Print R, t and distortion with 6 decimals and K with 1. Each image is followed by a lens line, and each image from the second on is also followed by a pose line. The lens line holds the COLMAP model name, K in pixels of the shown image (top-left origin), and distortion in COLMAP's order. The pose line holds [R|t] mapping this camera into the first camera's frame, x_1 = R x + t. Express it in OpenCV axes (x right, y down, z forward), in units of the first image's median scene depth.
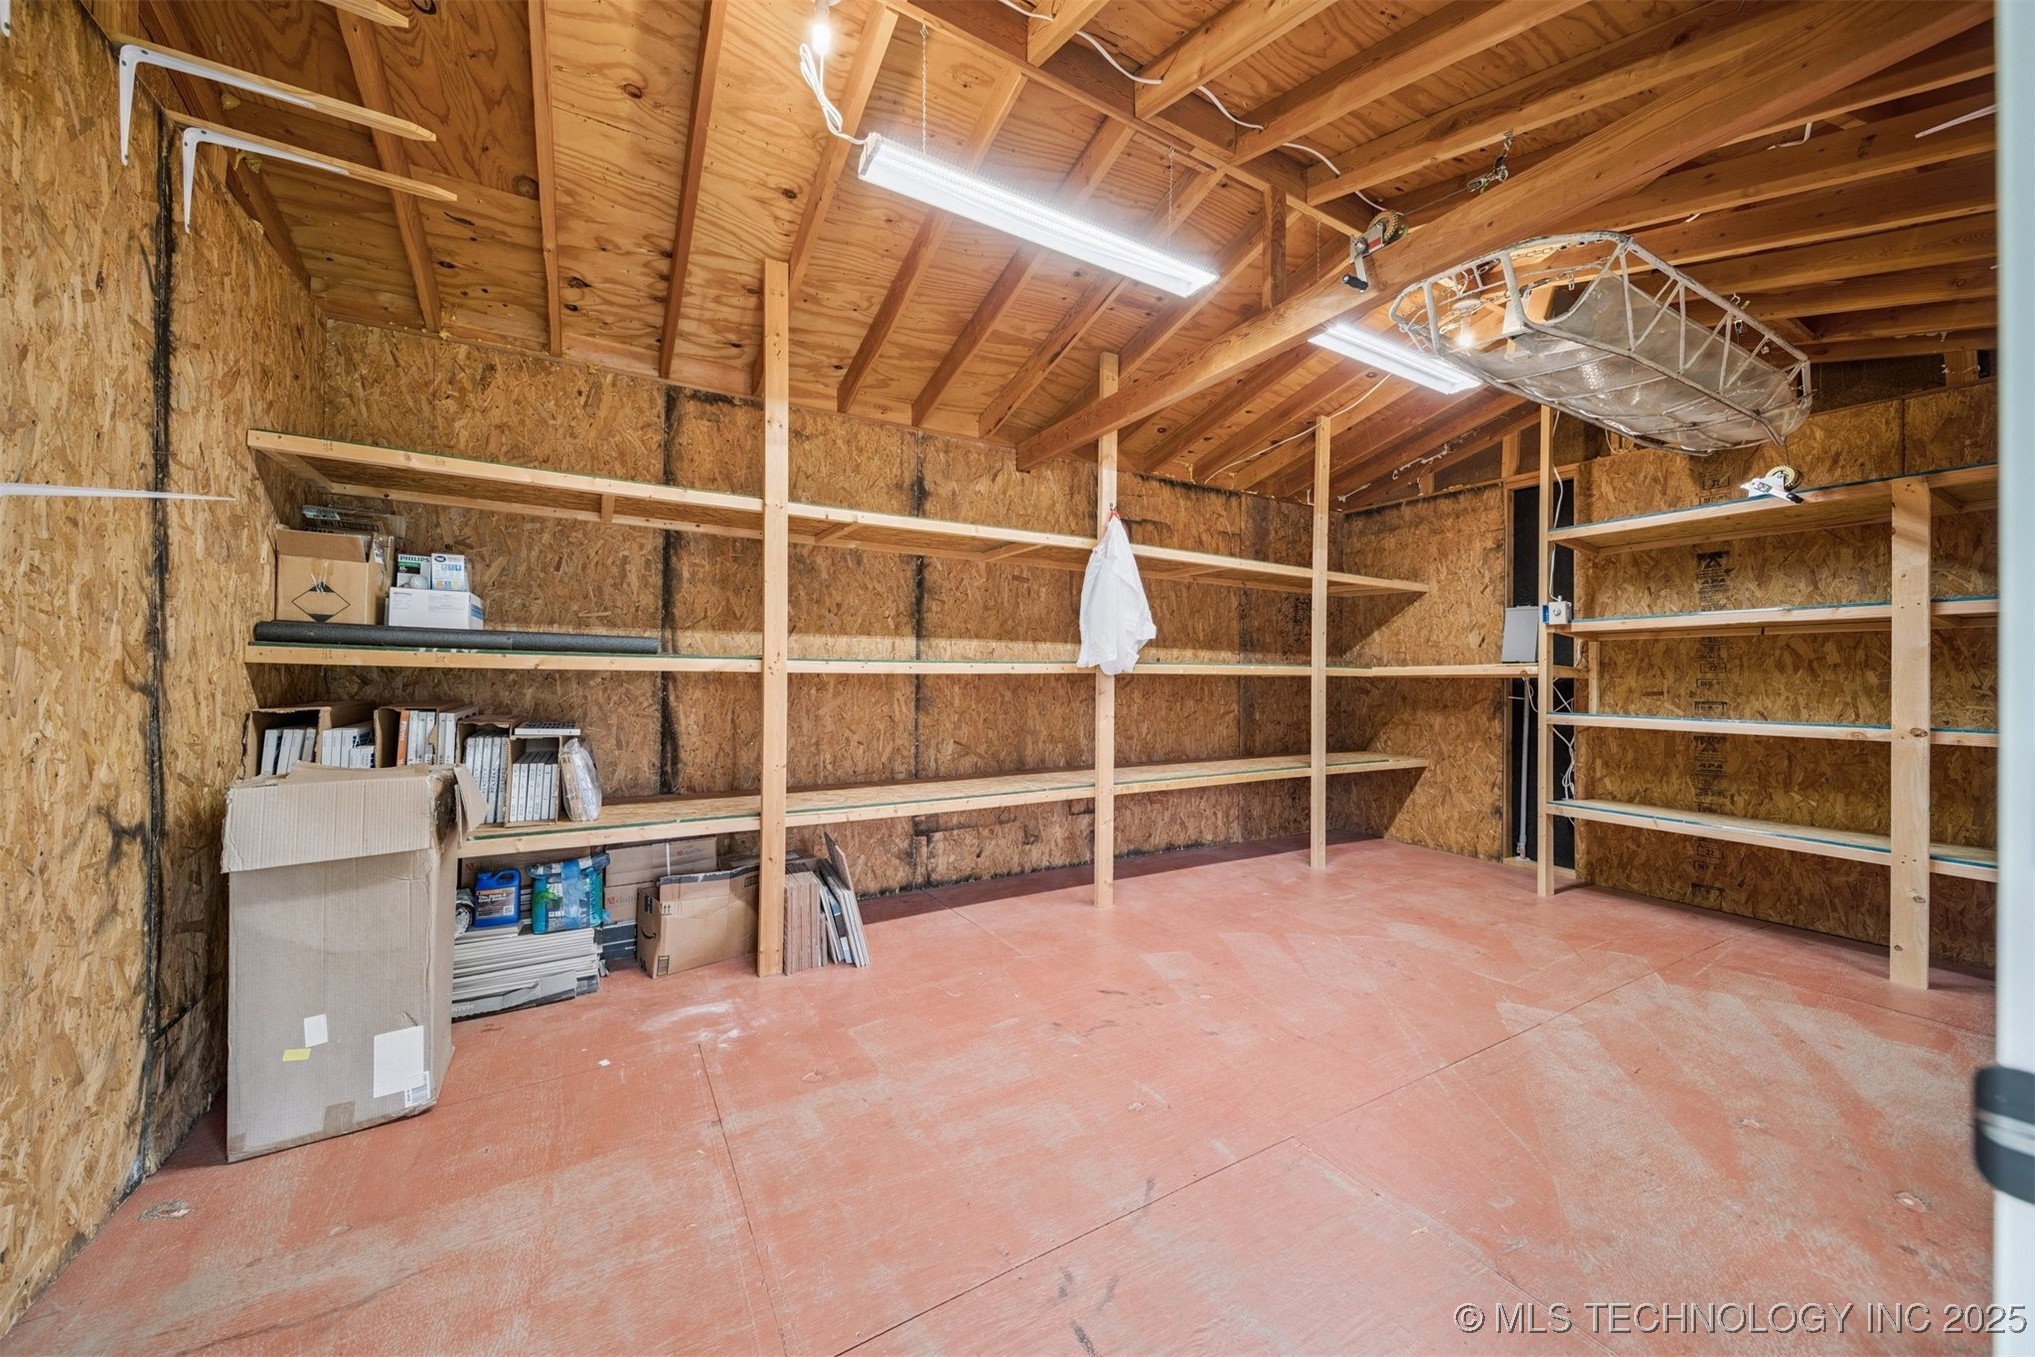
lens RADIAL K [[717.3, 0, 1012.8], [0, 717.3, 676.4], [0, 0, 1]] dist [0.005026, -0.000761]
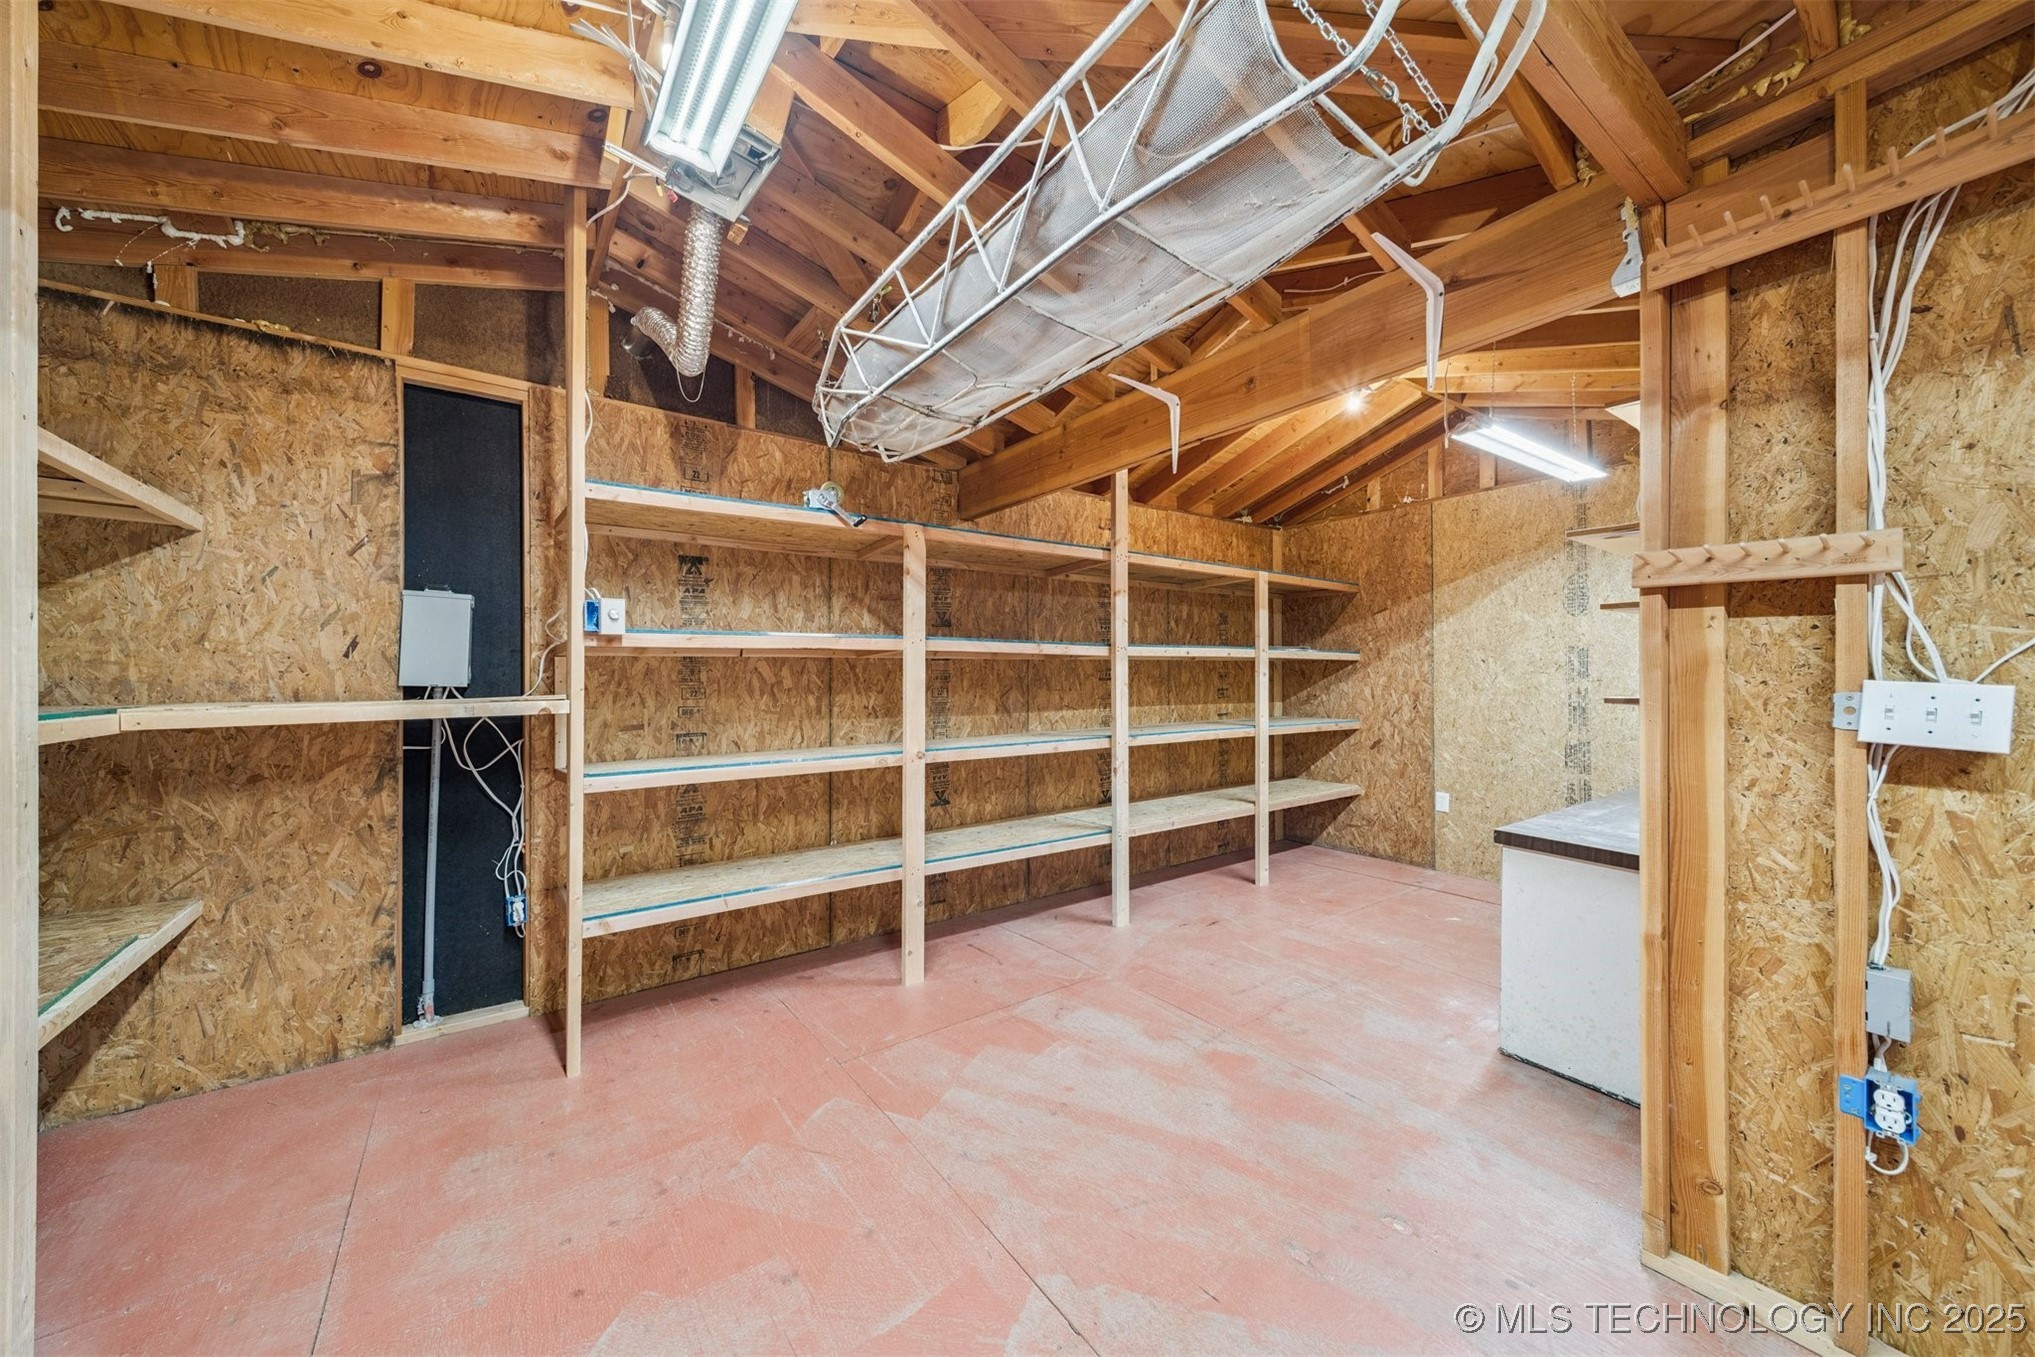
lens RADIAL K [[717.3, 0, 1014.4], [0, 717.3, 671.6], [0, 0, 1]] dist [0.005026, -0.000761]
pose [[-0.102799, -0.012327, 0.994626, 0.095885], [-0.004313, 0.999919, 0.011947, -0.048543], [-0.994693, -0.003062, -0.102844, 0.706922]]
